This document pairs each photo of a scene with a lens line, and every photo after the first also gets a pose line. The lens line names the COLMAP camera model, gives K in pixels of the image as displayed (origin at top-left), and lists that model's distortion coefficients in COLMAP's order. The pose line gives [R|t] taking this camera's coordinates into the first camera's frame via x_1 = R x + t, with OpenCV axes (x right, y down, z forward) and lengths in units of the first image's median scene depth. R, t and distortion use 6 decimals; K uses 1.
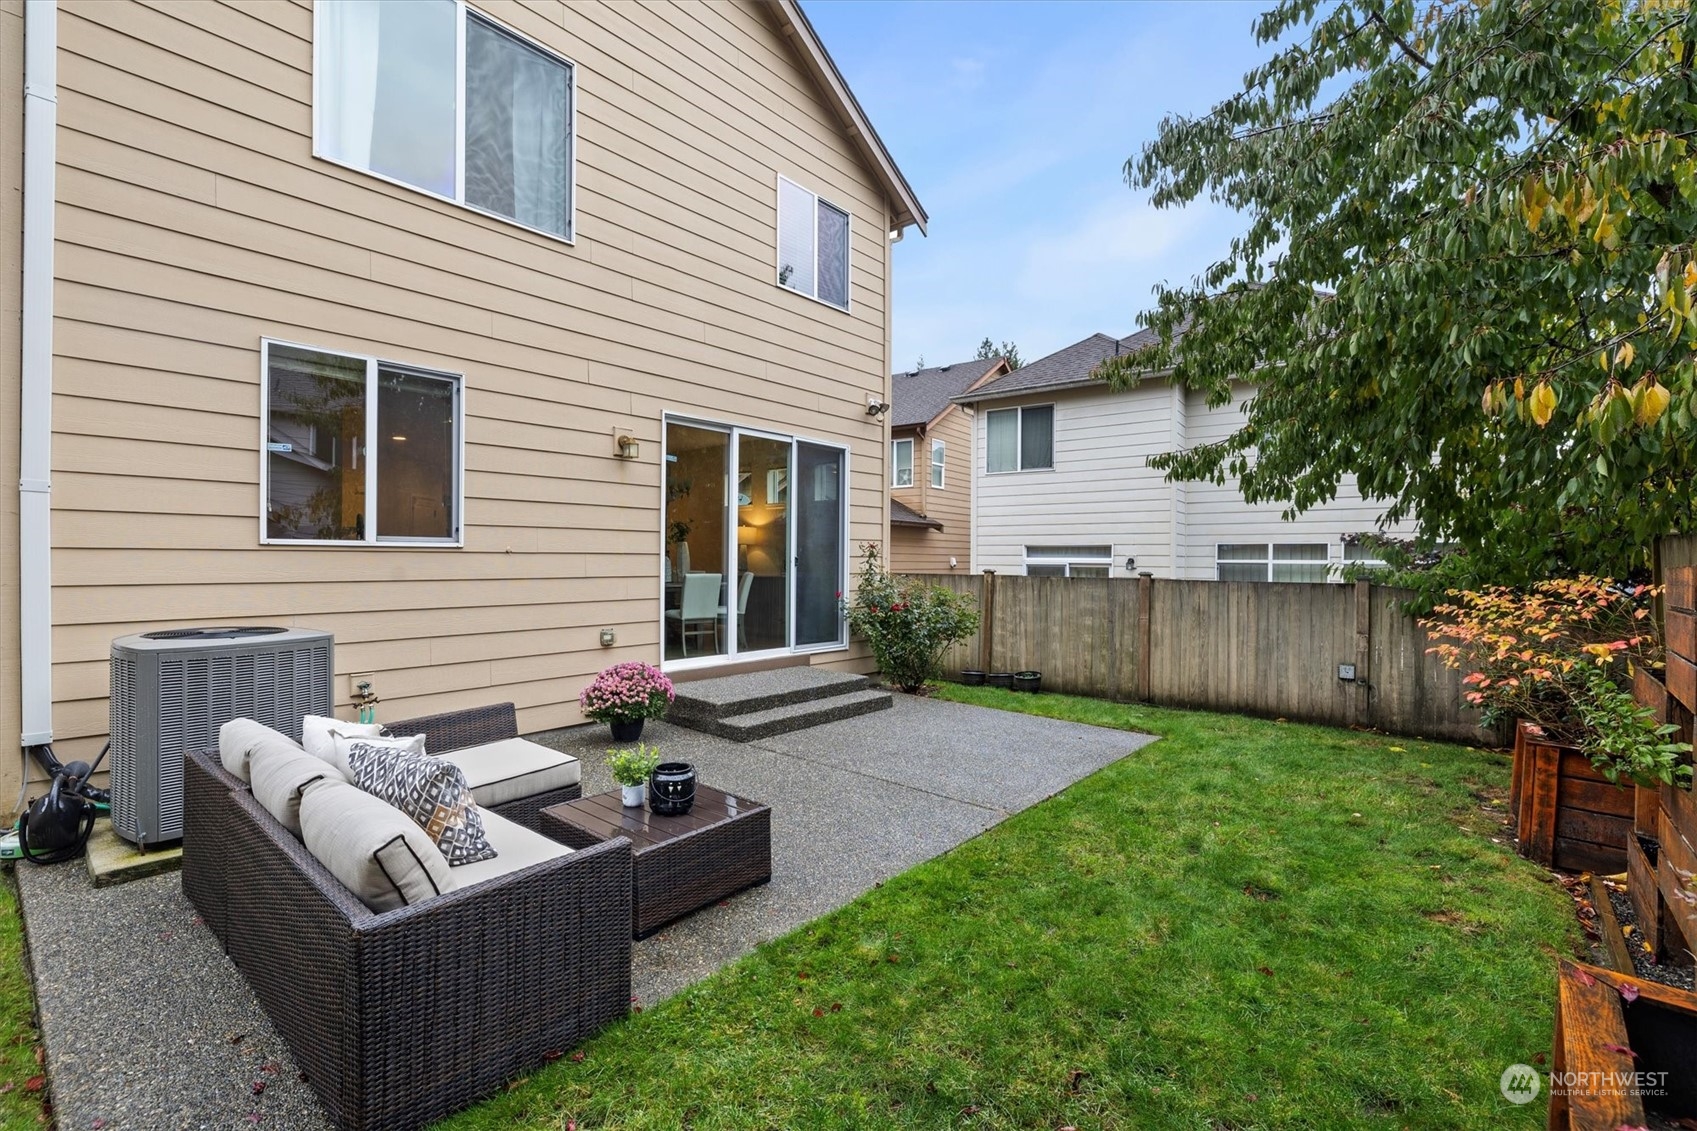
lens RADIAL K [[737.6, 0, 861.4], [0, 737.6, 566.0], [0, 0, 1]] dist [-0.000251, -0.000265]
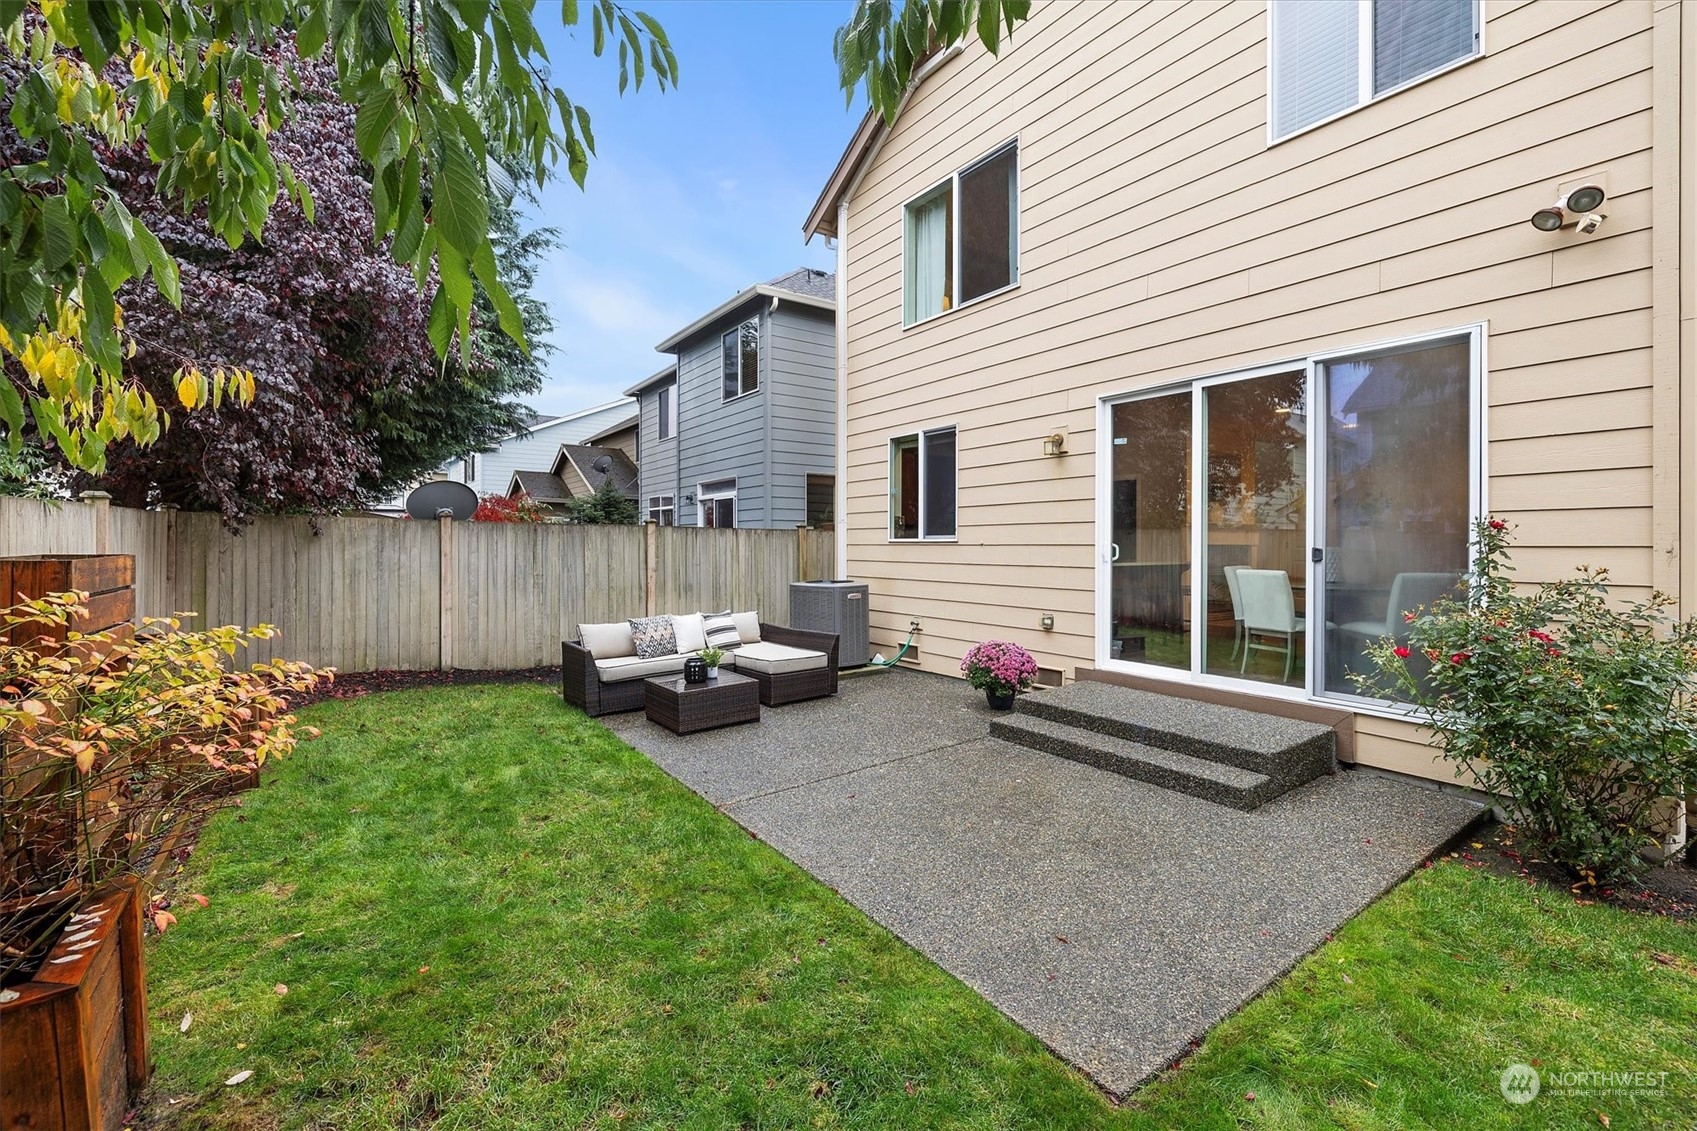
lens RADIAL K [[737.6, 0, 855.8], [0, 737.6, 548.0], [0, 0, 1]] dist [-0.000251, -0.000265]
pose [[-0.253539, 0.000027, -0.967325, 0.784990], [-0.011164, 0.999933, 0.002954, -0.012305], [0.967261, 0.011548, -0.253522, 0.999475]]
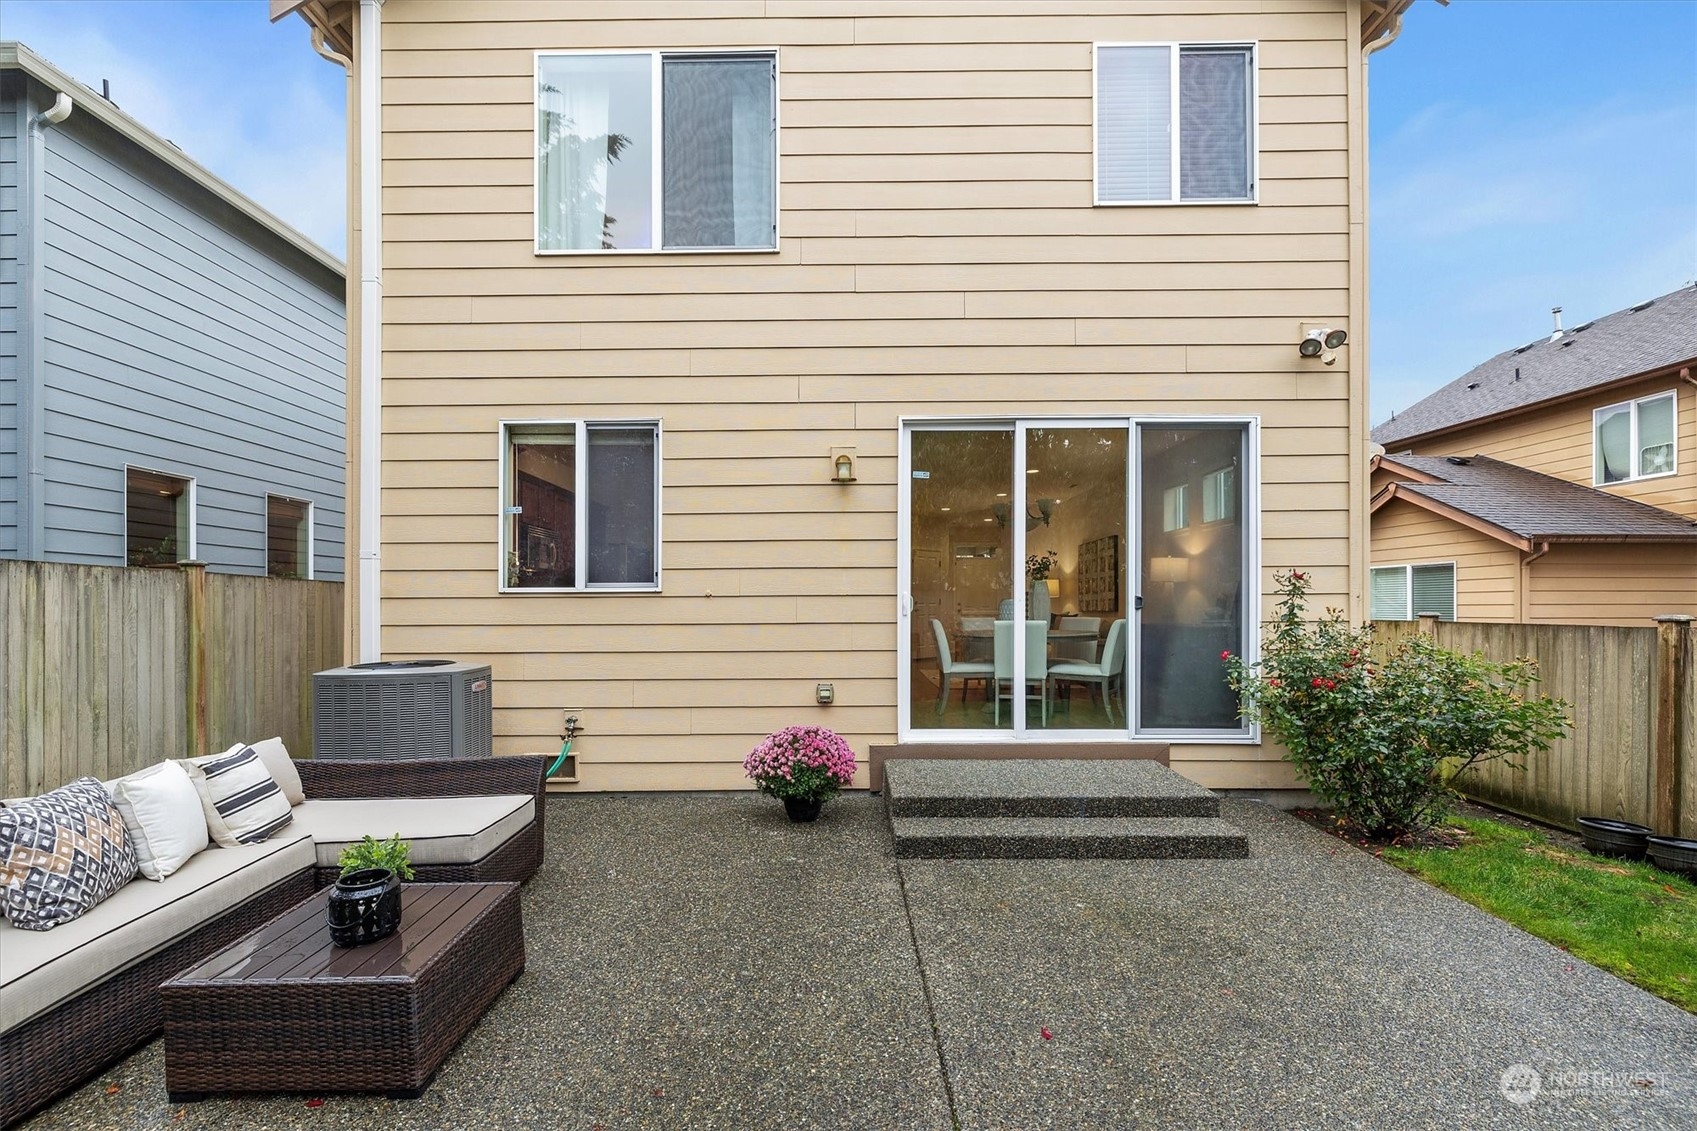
lens RADIAL K [[737.6, 0, 810.5], [0, 737.6, 605.7], [0, 0, 1]] dist [-0.000251, -0.000265]
pose [[0.639031, -0.010149, -0.769114, 0.302357], [0.001501, 0.999927, -0.011948, 0.004933], [0.769180, 0.006481, 0.639000, 0.438433]]
